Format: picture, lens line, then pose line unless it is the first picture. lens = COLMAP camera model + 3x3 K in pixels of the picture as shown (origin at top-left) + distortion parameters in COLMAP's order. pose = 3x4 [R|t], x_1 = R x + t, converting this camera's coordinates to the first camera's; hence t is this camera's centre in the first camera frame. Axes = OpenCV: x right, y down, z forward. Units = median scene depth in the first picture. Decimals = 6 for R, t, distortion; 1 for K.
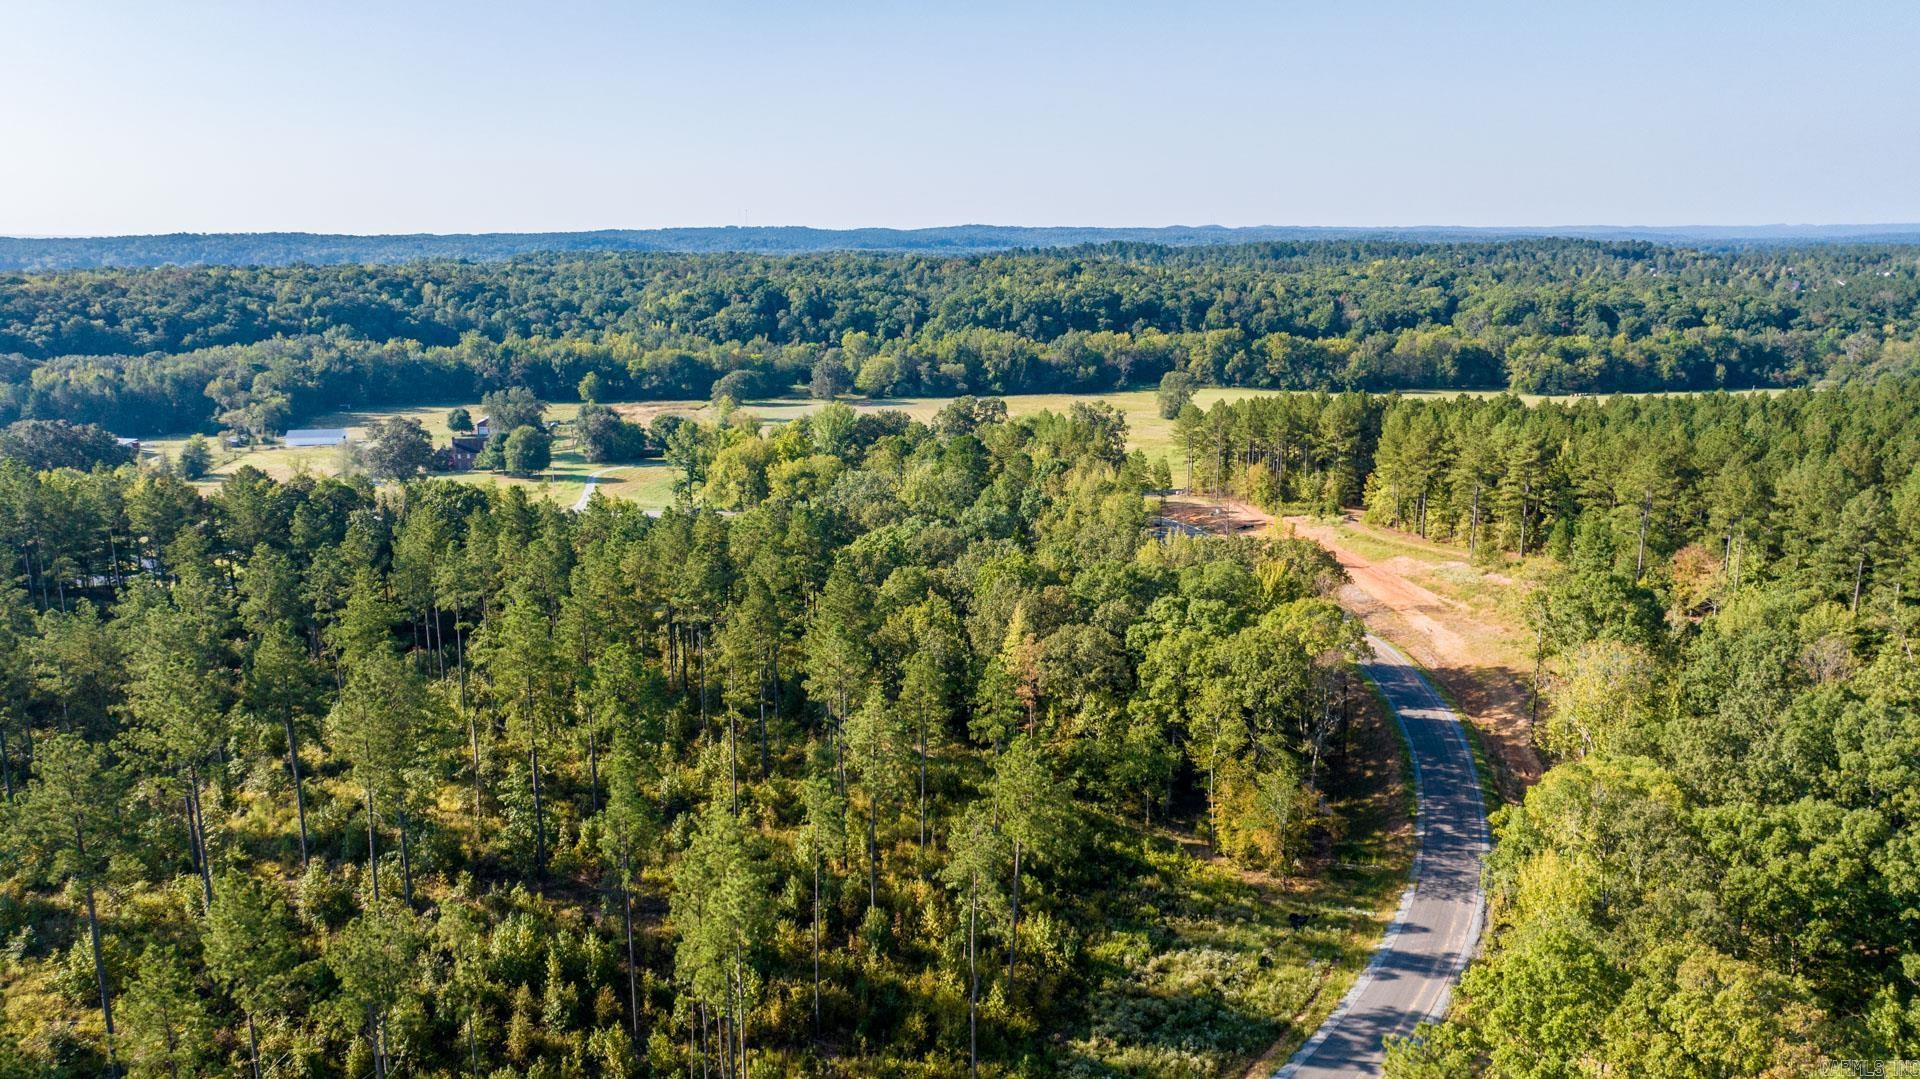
lens RADIAL K [[1363.9, 0, 964.1], [0, 1363.9, 530.8], [0, 0, 1]] dist [-0.028617, 0.032065]
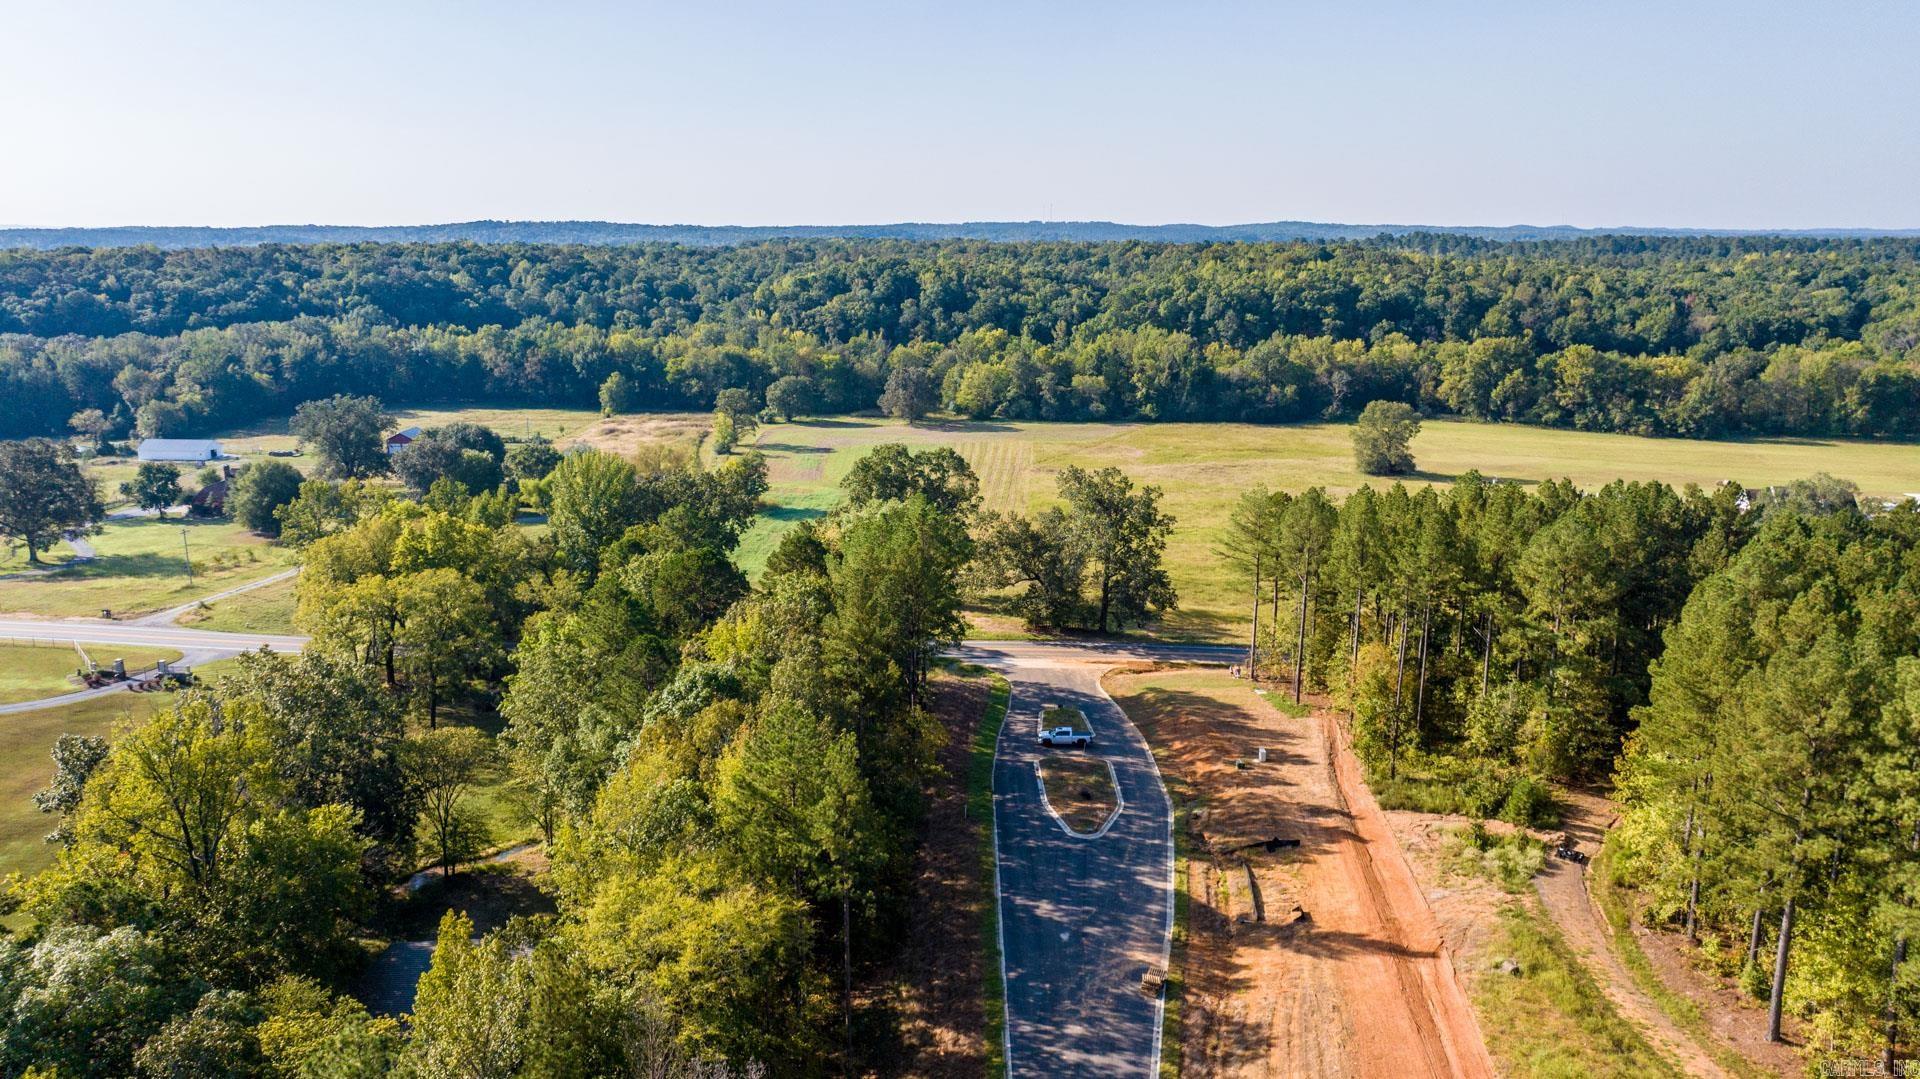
lens RADIAL K [[1363.9, 0, 963.7], [0, 1363.9, 537.1], [0, 0, 1]] dist [-0.028617, 0.032065]
pose [[0.972816, 0.057918, -0.224221, 0.081964], [-0.056833, 0.998320, 0.011298, -0.036227], [0.224499, 0.001752, 0.974473, 0.244394]]
